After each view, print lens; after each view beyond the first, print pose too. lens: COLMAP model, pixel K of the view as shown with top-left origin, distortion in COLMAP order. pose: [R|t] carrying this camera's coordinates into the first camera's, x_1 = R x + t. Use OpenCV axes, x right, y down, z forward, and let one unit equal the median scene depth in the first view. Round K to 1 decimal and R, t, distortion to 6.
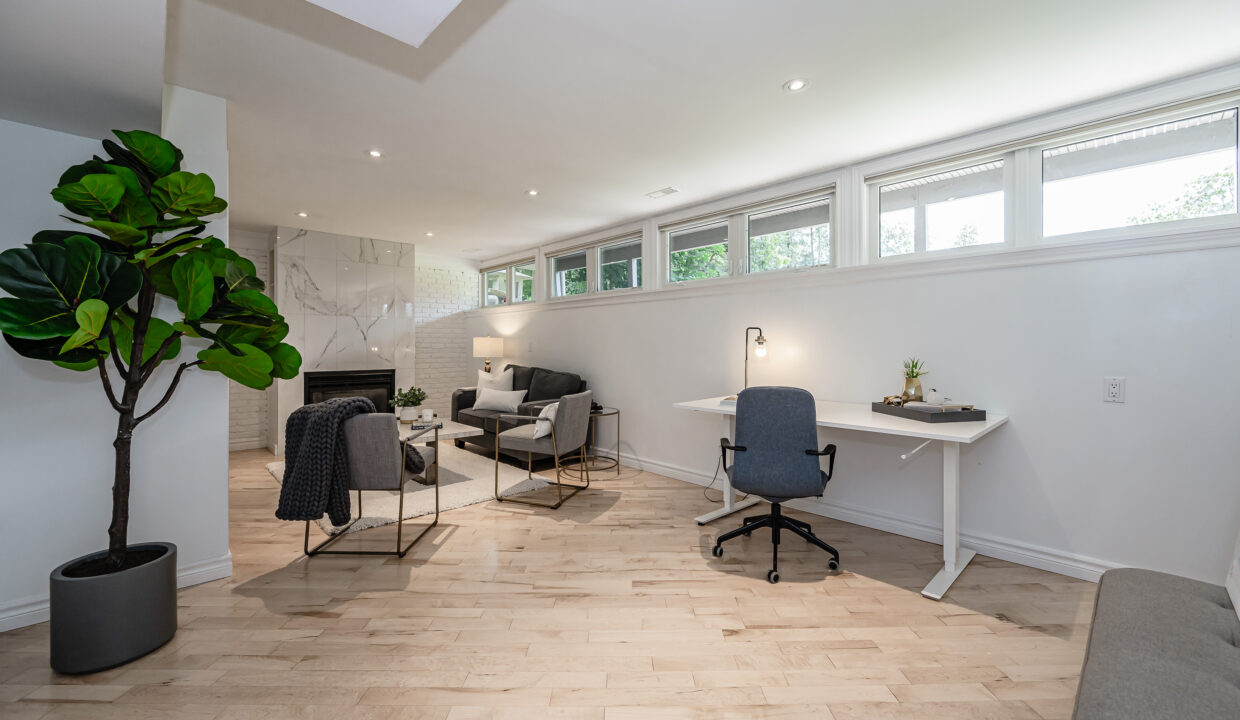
lens RADIAL K [[501.9, 0, 619.6], [0, 501.9, 351.1], [0, 0, 1]] dist [0.003257, 0.000321]
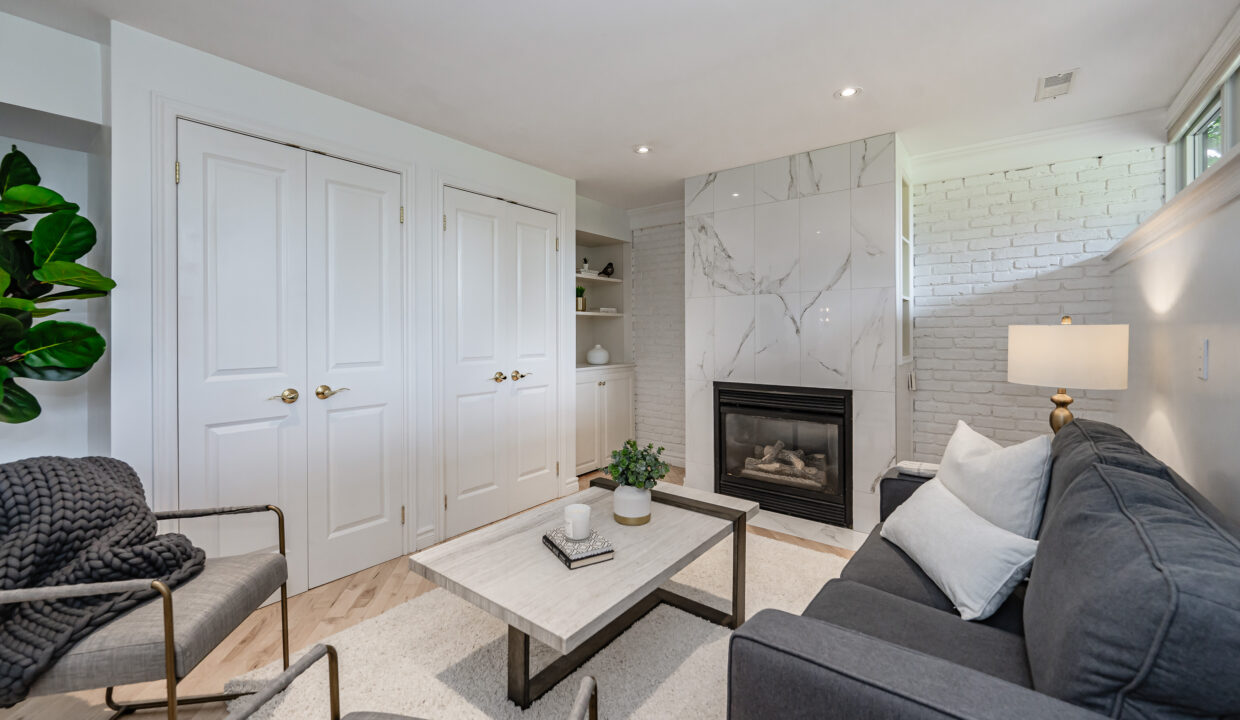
lens RADIAL K [[501.9, 0, 613.8], [0, 501.9, 337.6], [0, 0, 1]] dist [0.003257, 0.000321]
pose [[0.144295, 0.007949, -0.989503, 0.026863], [-0.008613, 0.999940, 0.006777, -0.020693], [0.989497, 0.007545, 0.144355, 0.742151]]
